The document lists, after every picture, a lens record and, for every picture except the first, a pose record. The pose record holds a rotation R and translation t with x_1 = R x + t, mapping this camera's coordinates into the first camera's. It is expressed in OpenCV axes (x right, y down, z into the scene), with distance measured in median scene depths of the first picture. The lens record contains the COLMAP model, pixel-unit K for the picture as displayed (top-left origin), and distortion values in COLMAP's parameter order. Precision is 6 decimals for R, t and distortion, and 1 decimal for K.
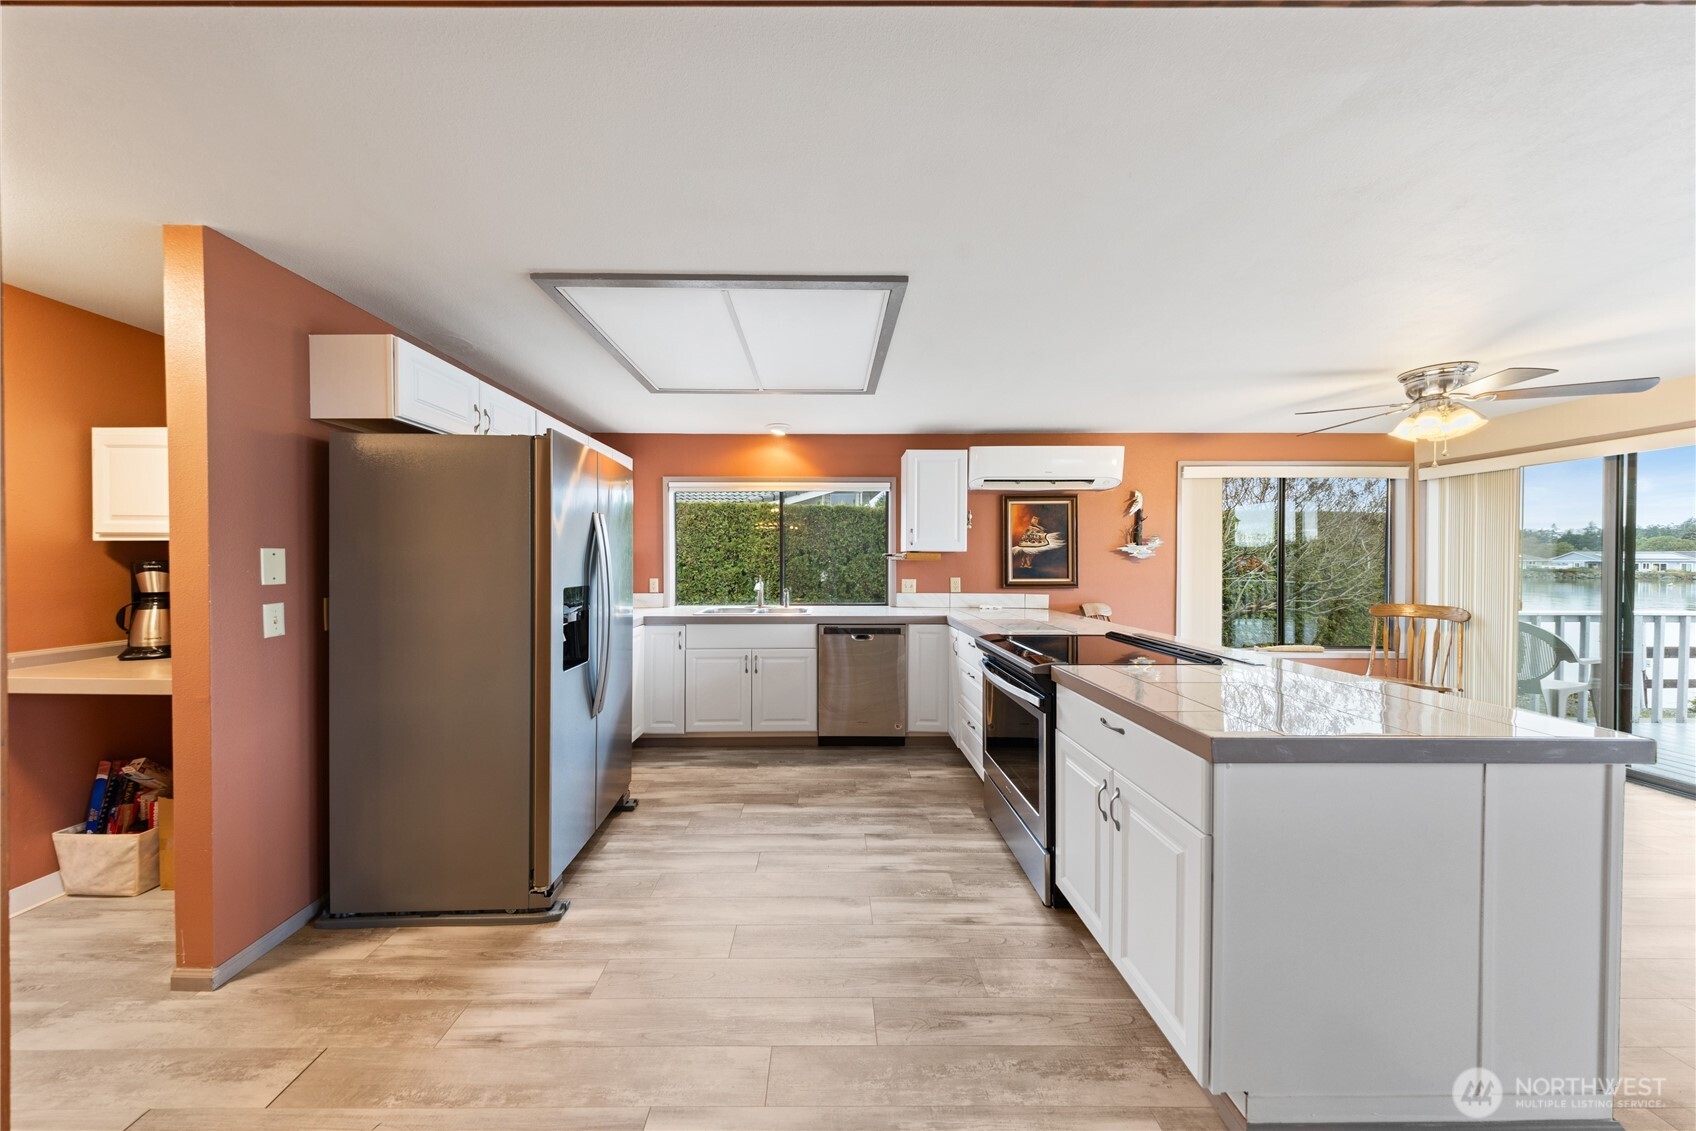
lens RADIAL K [[528.6, 0, 828.5], [0, 528.6, 567.7], [0, 0, 1]] dist [0.005988, -0.000891]
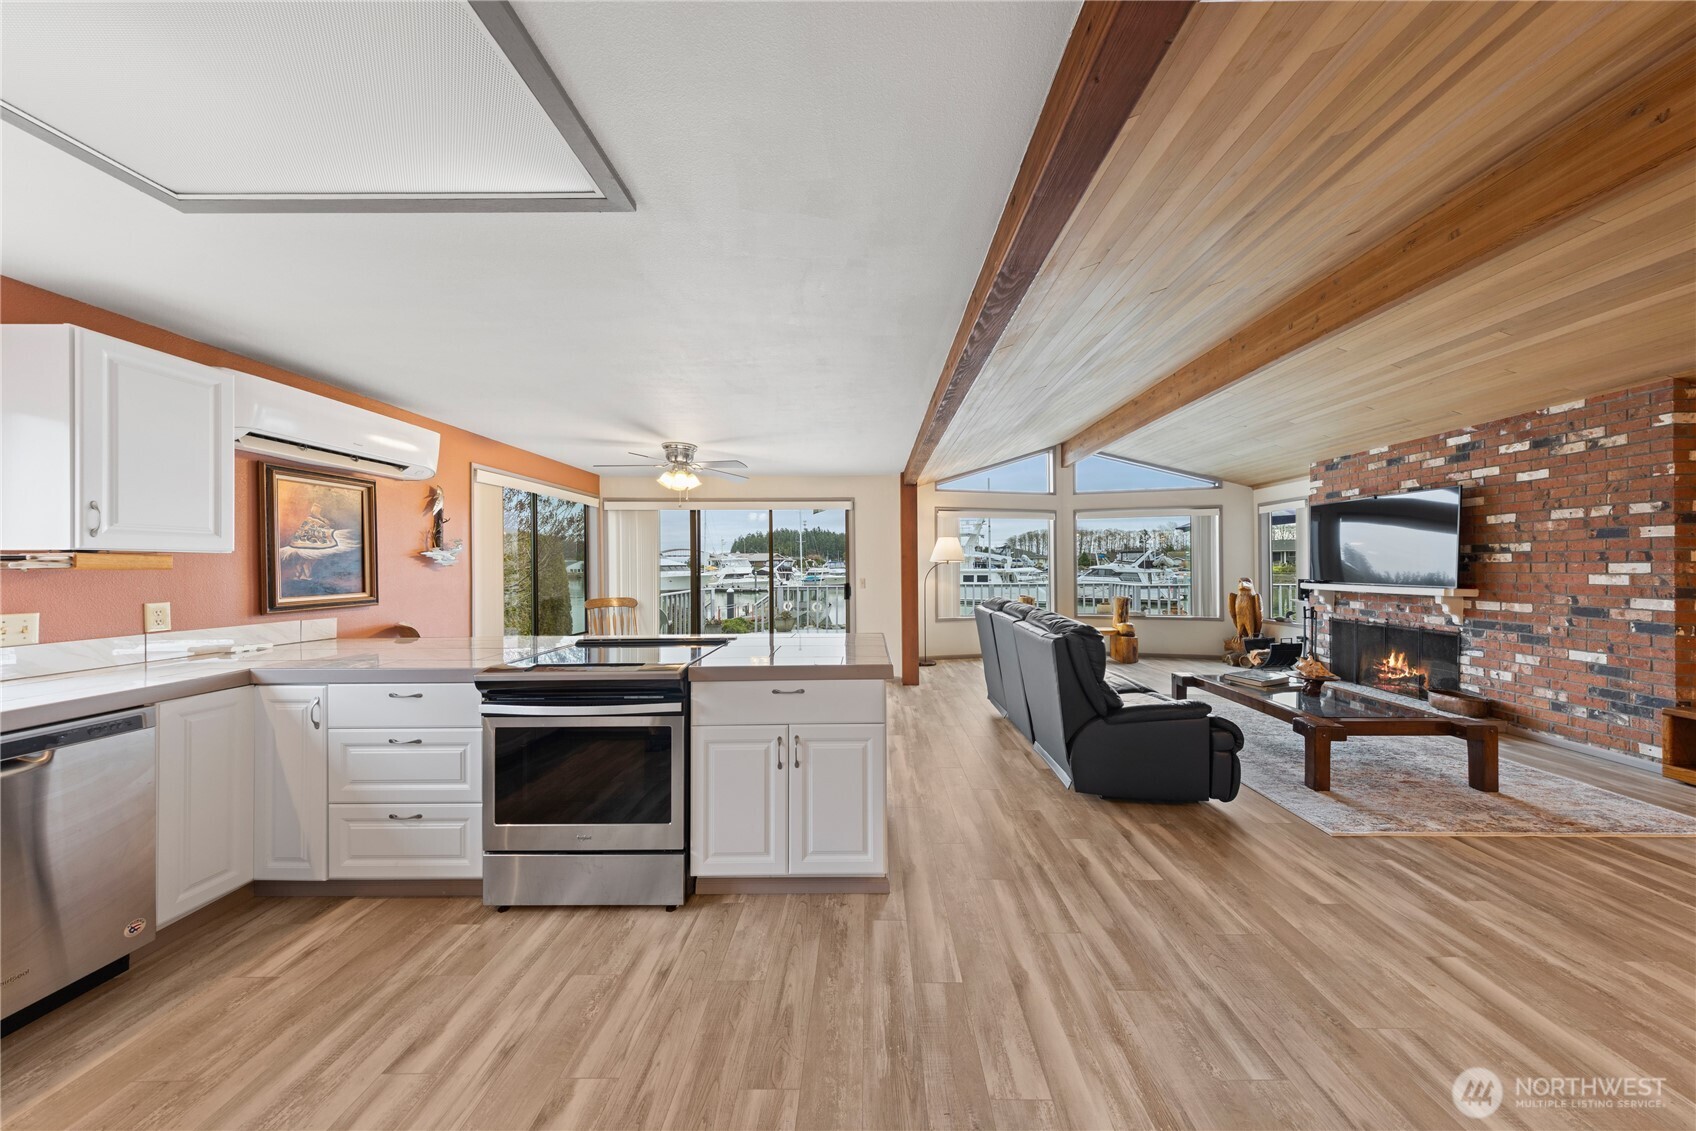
lens RADIAL K [[528.6, 0, 869.5], [0, 528.6, 566.8], [0, 0, 1]] dist [0.005988, -0.000891]
pose [[0.001879, -0.004615, 0.999988, -0.288639], [0.020379, 0.999782, 0.004575, -0.004837], [-0.999791, 0.020370, 0.001973, 0.298940]]
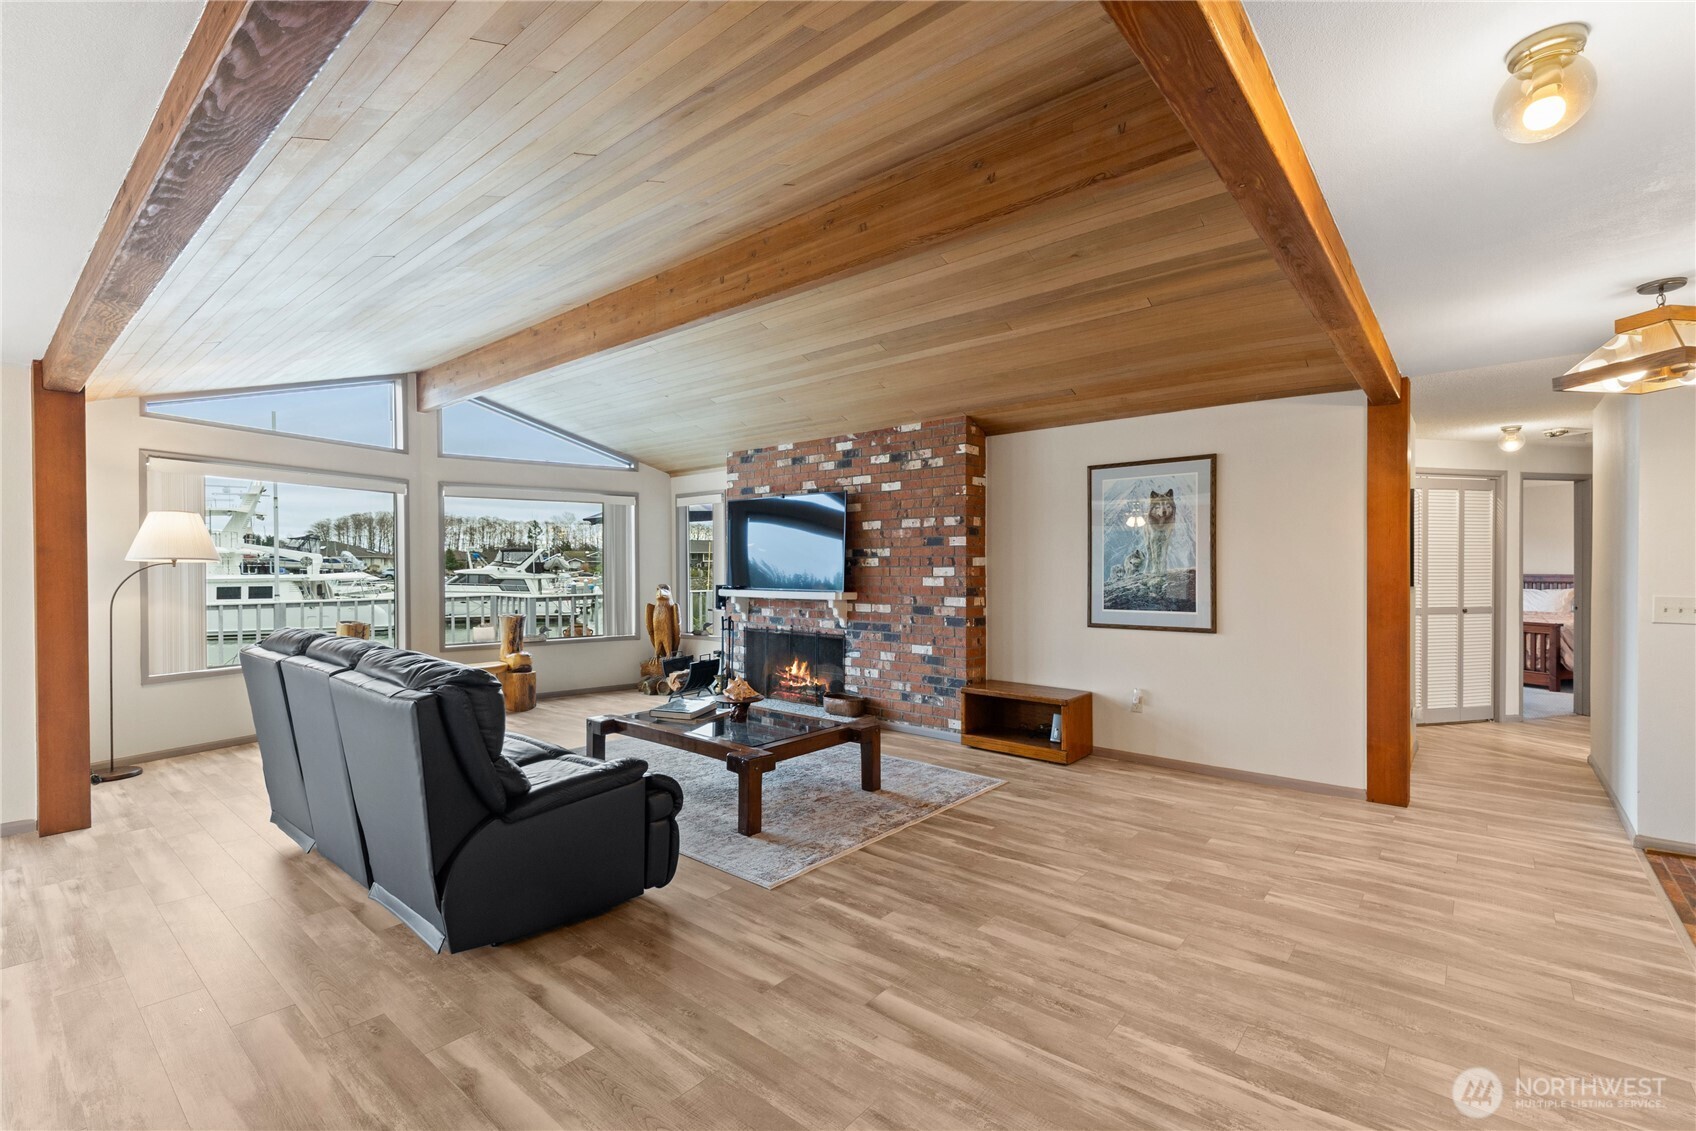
lens RADIAL K [[749.6, 0, 847.1], [0, 749.6, 567.5], [0, 0, 1]] dist [0.010964, -0.009162]
pose [[-0.764642, -0.001007, 0.644455, -0.201208], [0.010892, 0.999836, 0.014486, -0.004058], [-0.644364, 0.018096, -0.764505, 0.277482]]
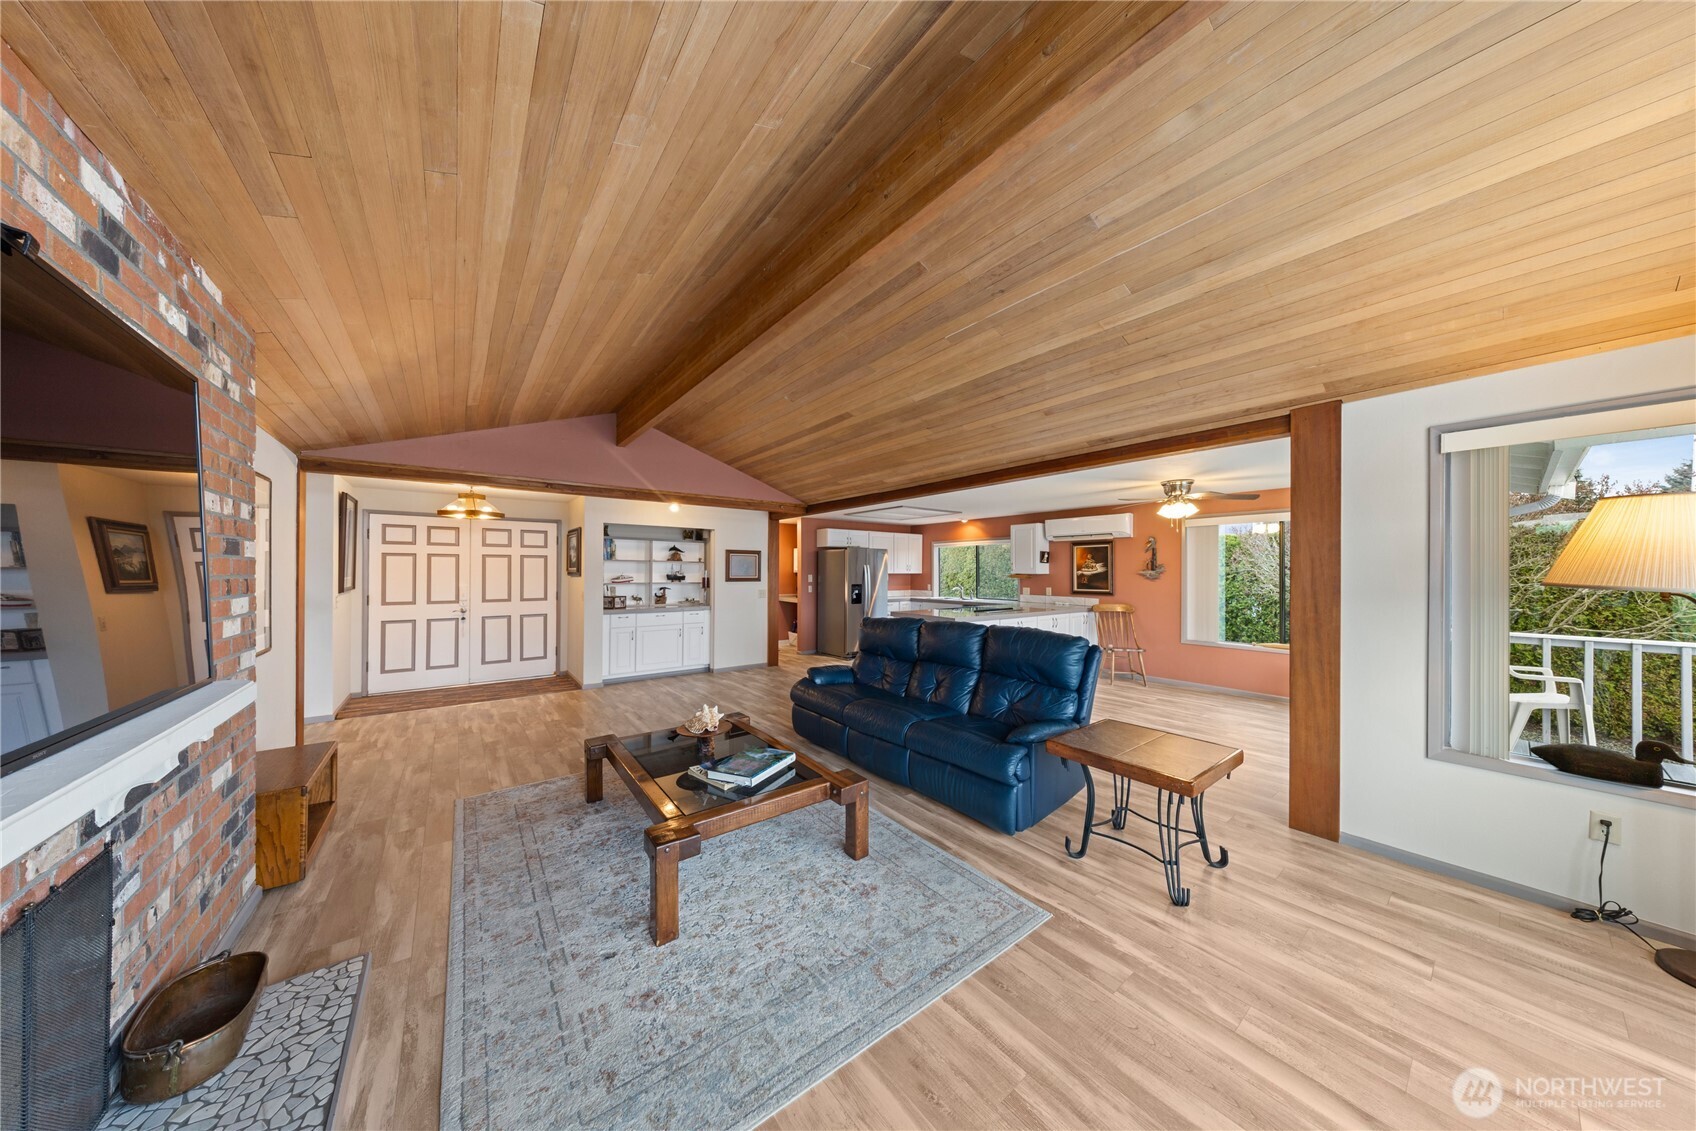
lens RADIAL K [[528.6, 0, 838.6], [0, 528.6, 575.5], [0, 0, 1]] dist [0.005988, -0.000891]
pose [[0.597205, 0.007201, -0.802056, 1.333387], [-0.014726, 0.999890, -0.001988, -0.009672], [0.801953, 0.012999, 0.597245, -0.754923]]
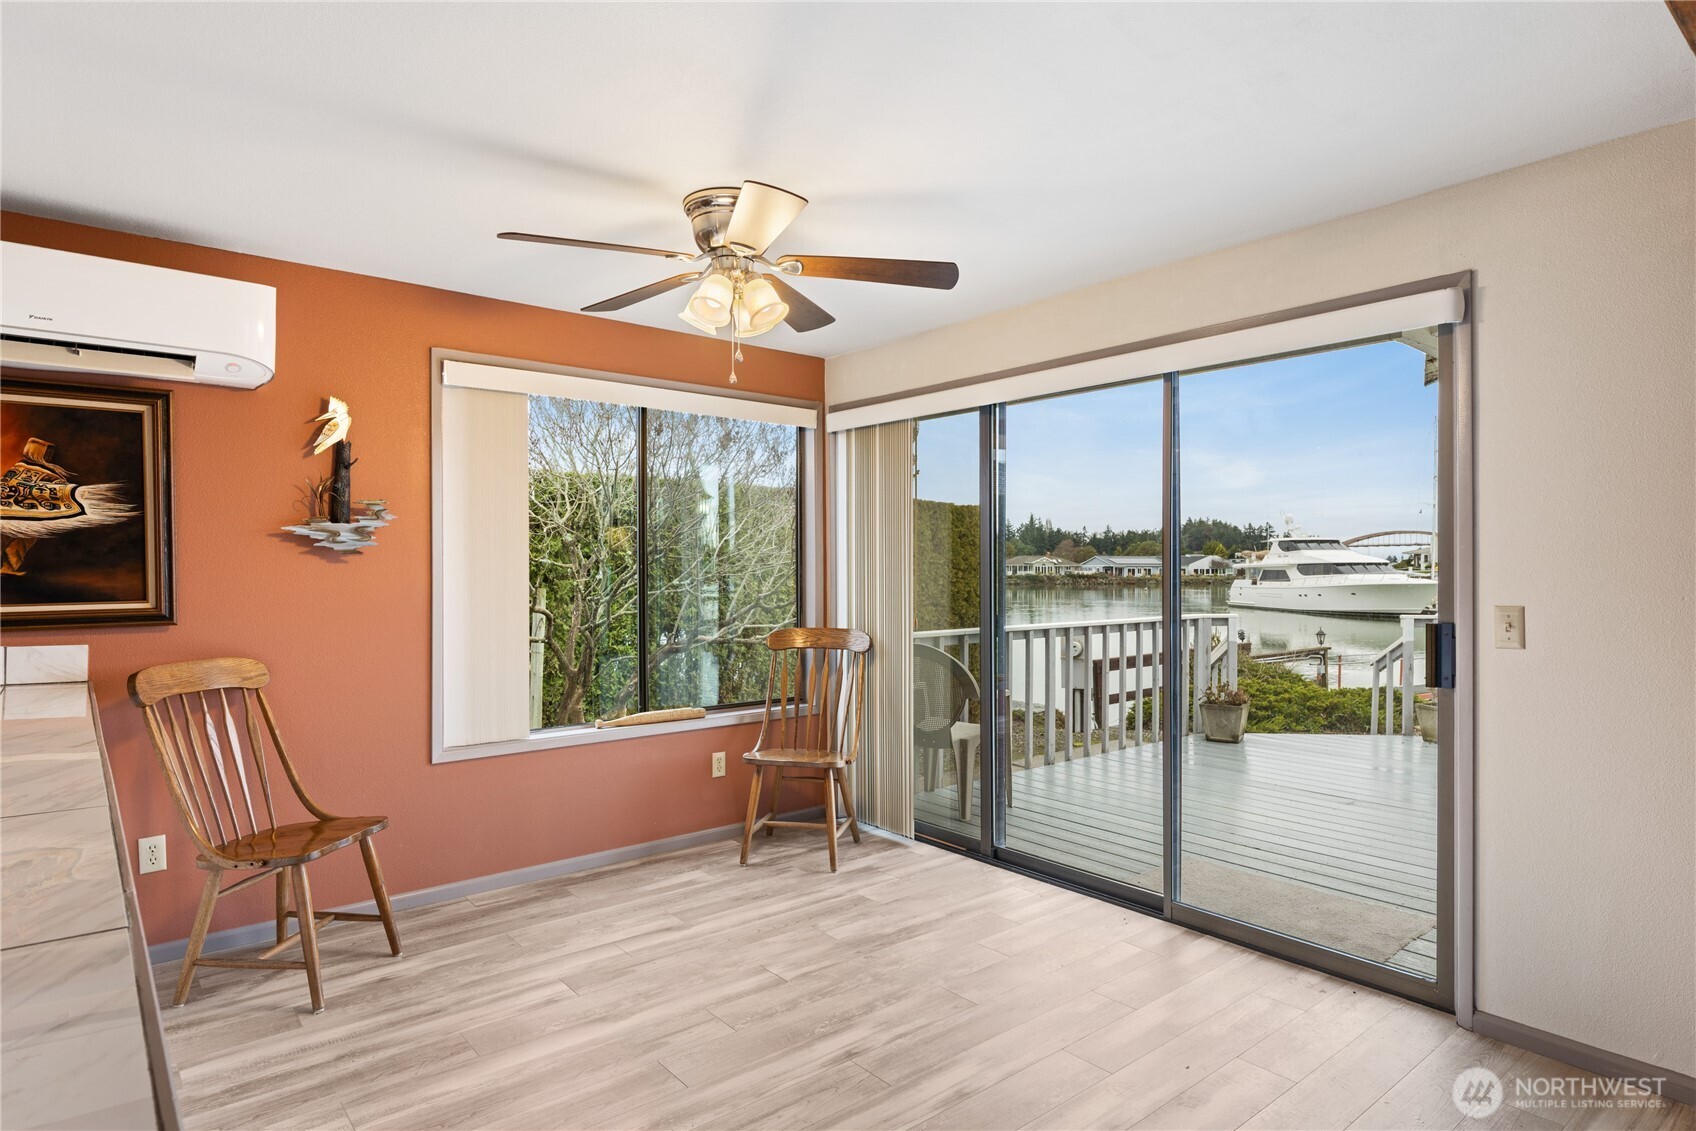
lens RADIAL K [[929.4, 0, 843.5], [0, 929.4, 572.1], [0, 0, 1]] dist [-0.006322, -0.001020]
pose [[0.777362, -0.006963, 0.629015, 0.427883], [0.013075, 0.999902, -0.005091, 0.009470], [-0.628917, 0.012182, 0.777377, 0.129312]]
